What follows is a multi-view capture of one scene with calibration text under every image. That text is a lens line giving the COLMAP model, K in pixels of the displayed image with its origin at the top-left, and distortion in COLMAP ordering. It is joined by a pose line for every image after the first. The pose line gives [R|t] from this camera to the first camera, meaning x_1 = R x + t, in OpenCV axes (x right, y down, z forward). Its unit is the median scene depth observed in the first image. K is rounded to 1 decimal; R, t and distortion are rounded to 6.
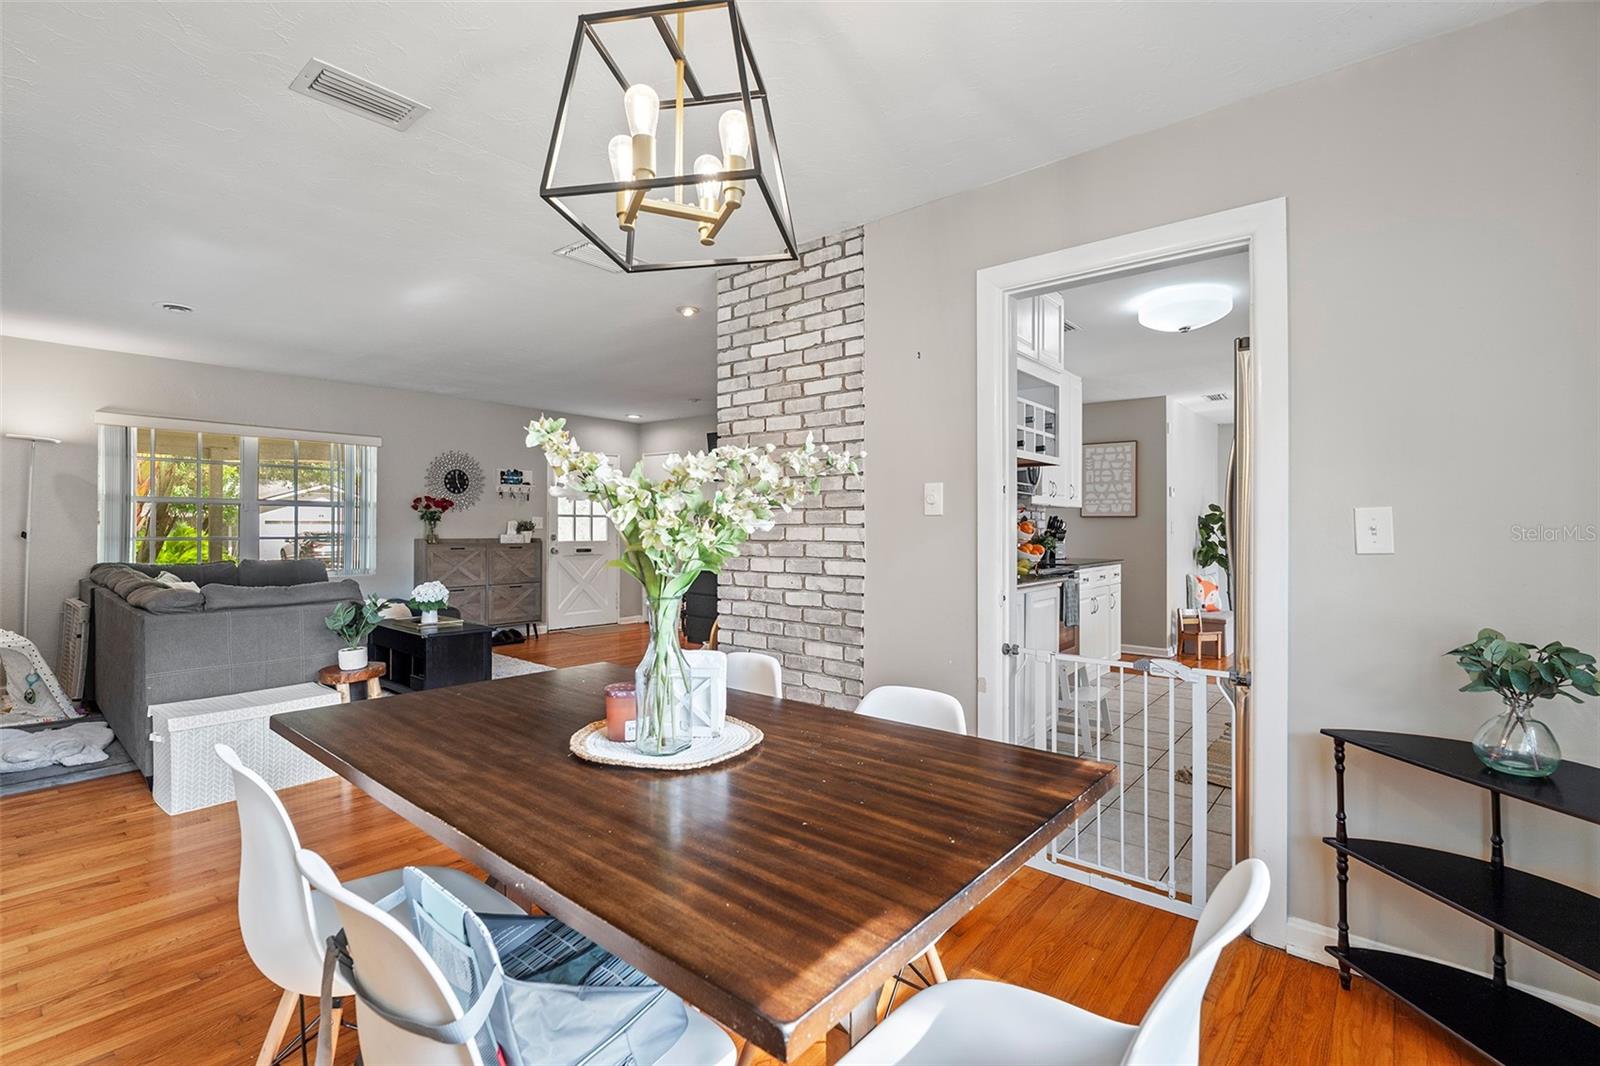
lens RADIAL K [[729.1, 0, 800.0], [0, 729.1, 533.0], [0, 0, 1]] dist [-0.000894, 0.000905]
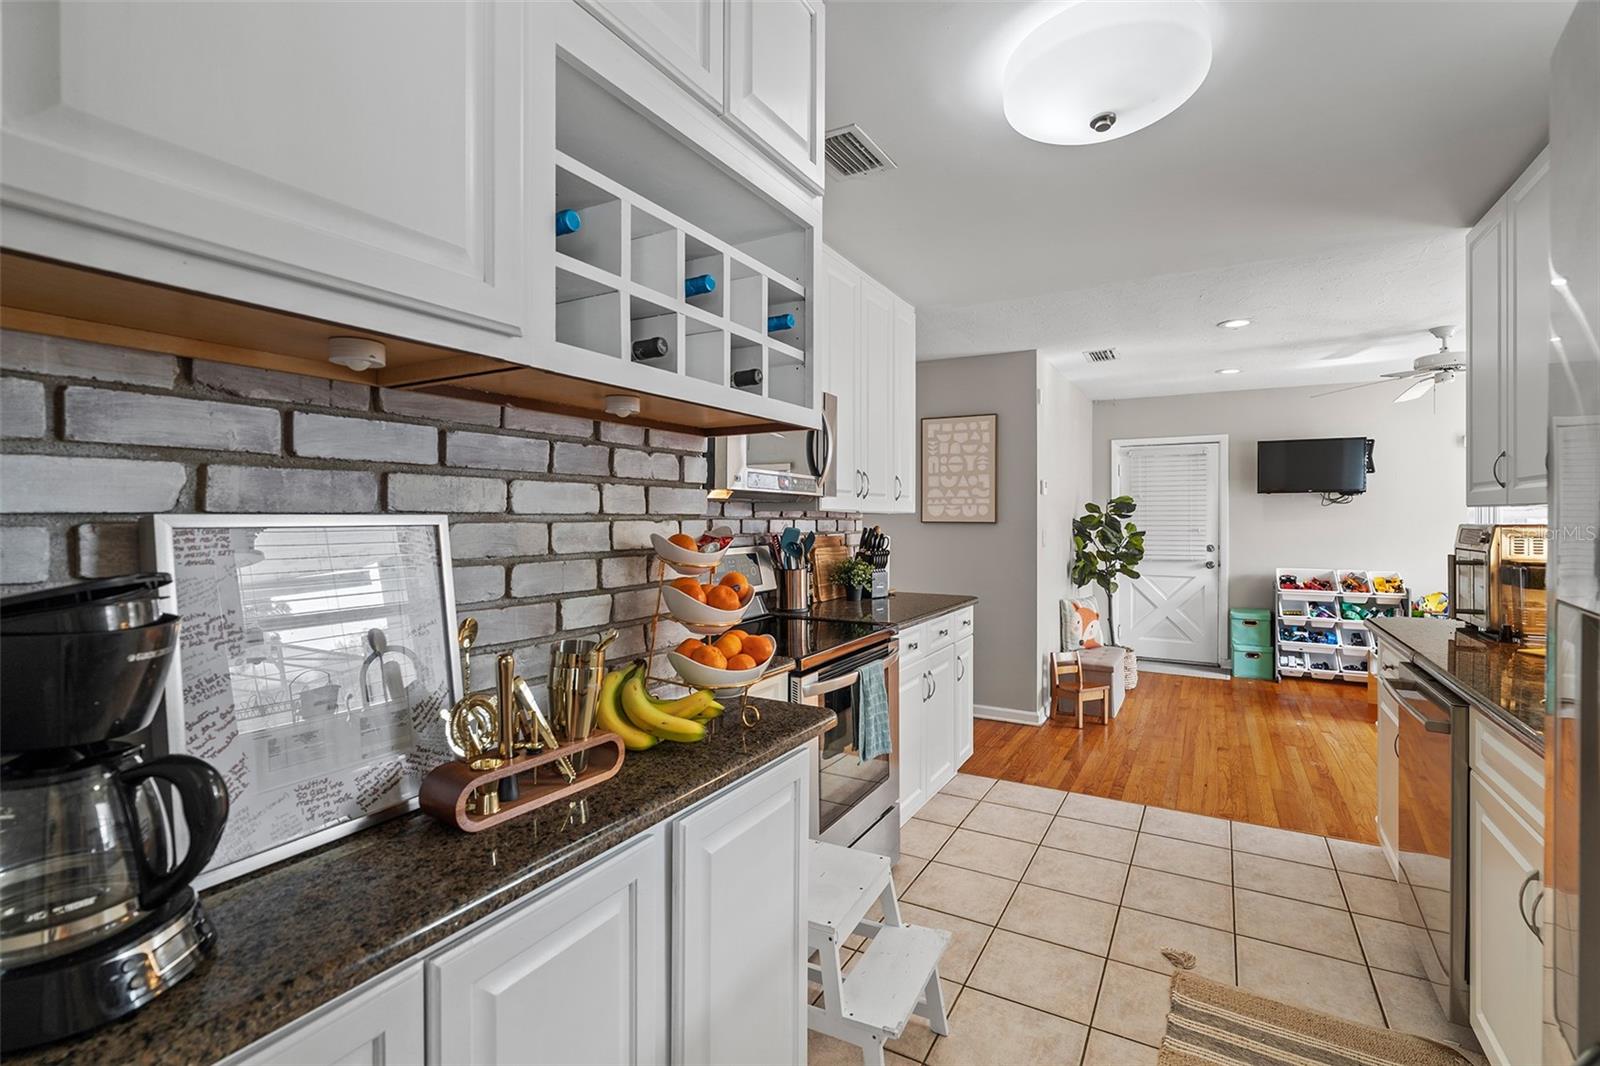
lens RADIAL K [[729.1, 0, 800.0], [0, 729.1, 533.0], [0, 0, 1]] dist [-0.000894, 0.000905]
pose [[0.985388, -0.005567, 0.170236, 0.156745], [0.002935, 0.999872, 0.015709, -0.024199], [-0.170302, -0.014980, 0.985278, 0.342346]]
